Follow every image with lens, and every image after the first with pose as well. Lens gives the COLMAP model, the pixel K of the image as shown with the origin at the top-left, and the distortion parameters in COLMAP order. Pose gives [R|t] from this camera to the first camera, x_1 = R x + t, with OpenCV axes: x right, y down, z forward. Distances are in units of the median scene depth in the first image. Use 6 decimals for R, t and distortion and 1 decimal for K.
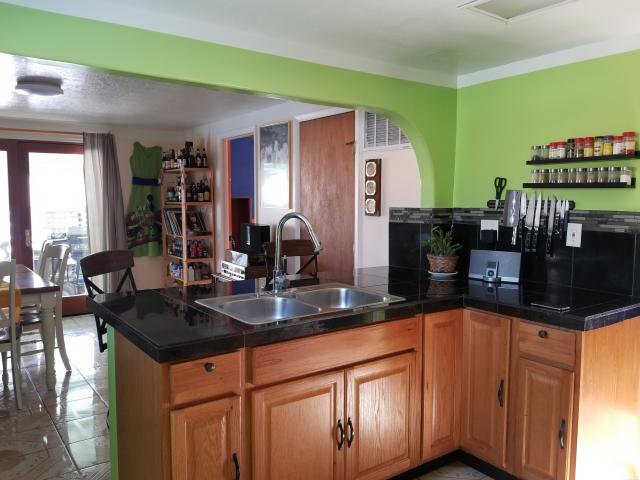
lens RADIAL K [[518.8, 0, 322.7], [0, 518.8, 243.1], [0, 0, 1]] dist [0.100397, -0.188525]
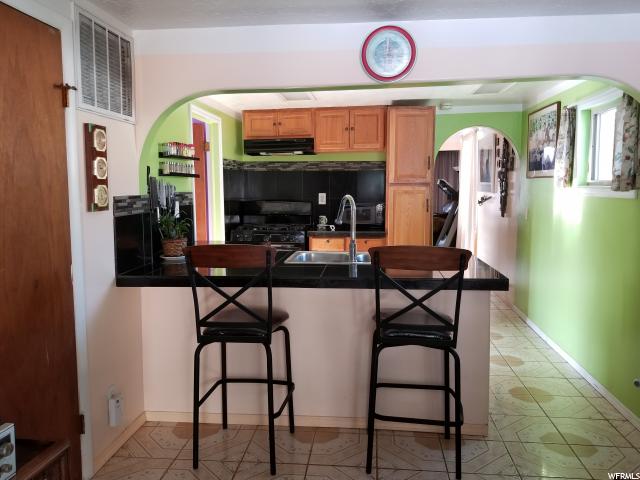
lens RADIAL K [[520.6, 0, 320.0], [0, 520.6, 232.1], [0, 0, 1]] dist [0.100211, -0.187847]
pose [[-0.738467, -0.055271, 0.672021, -0.599303], [0.068647, 0.985294, 0.156470, -0.117903], [-0.670787, 0.161681, -0.723813, 1.379614]]
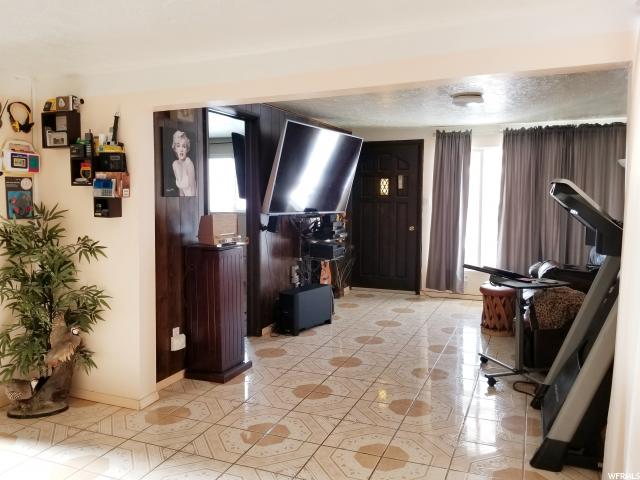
lens RADIAL K [[520.6, 0, 320.0], [0, 520.6, 232.1], [0, 0, 1]] dist [0.100211, -0.187847]
pose [[-0.522522, -0.058334, 0.850628, 0.219484], [0.079102, 0.990037, 0.116485, 0.026468], [-0.848948, 0.128152, -0.512702, -0.207609]]
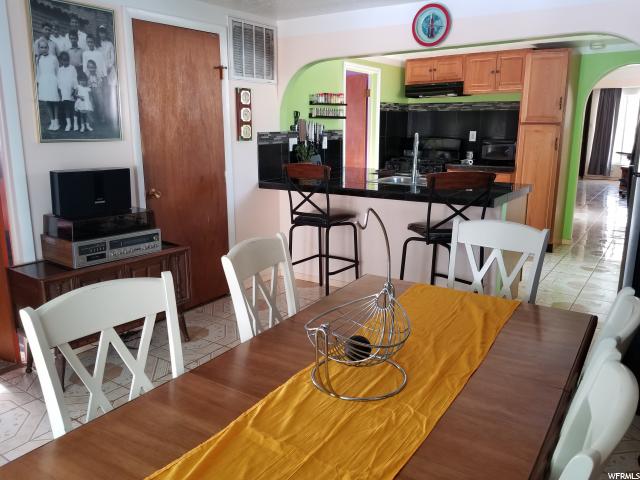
lens RADIAL K [[520.6, 0, 320.0], [0, 520.6, 232.1], [0, 0, 1]] dist [0.100211, -0.187847]
pose [[-0.328532, -0.191929, 0.924787, -1.092973], [0.088307, 0.968605, 0.232394, -0.115246], [-0.940356, 0.158014, -0.301269, 1.290821]]
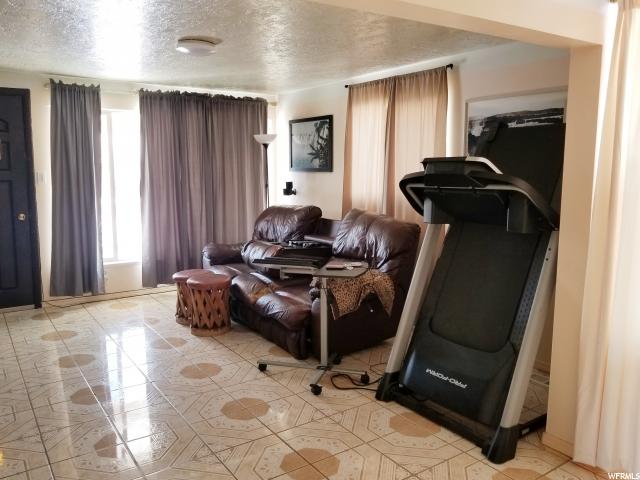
lens RADIAL K [[520.6, 0, 320.0], [0, 520.6, 232.1], [0, 0, 1]] dist [0.100211, -0.187847]
pose [[-0.999472, -0.003311, 0.032315, 0.869790], [0.003777, 0.976204, 0.216822, 0.011104], [-0.032264, 0.216830, -0.975676, -0.176512]]
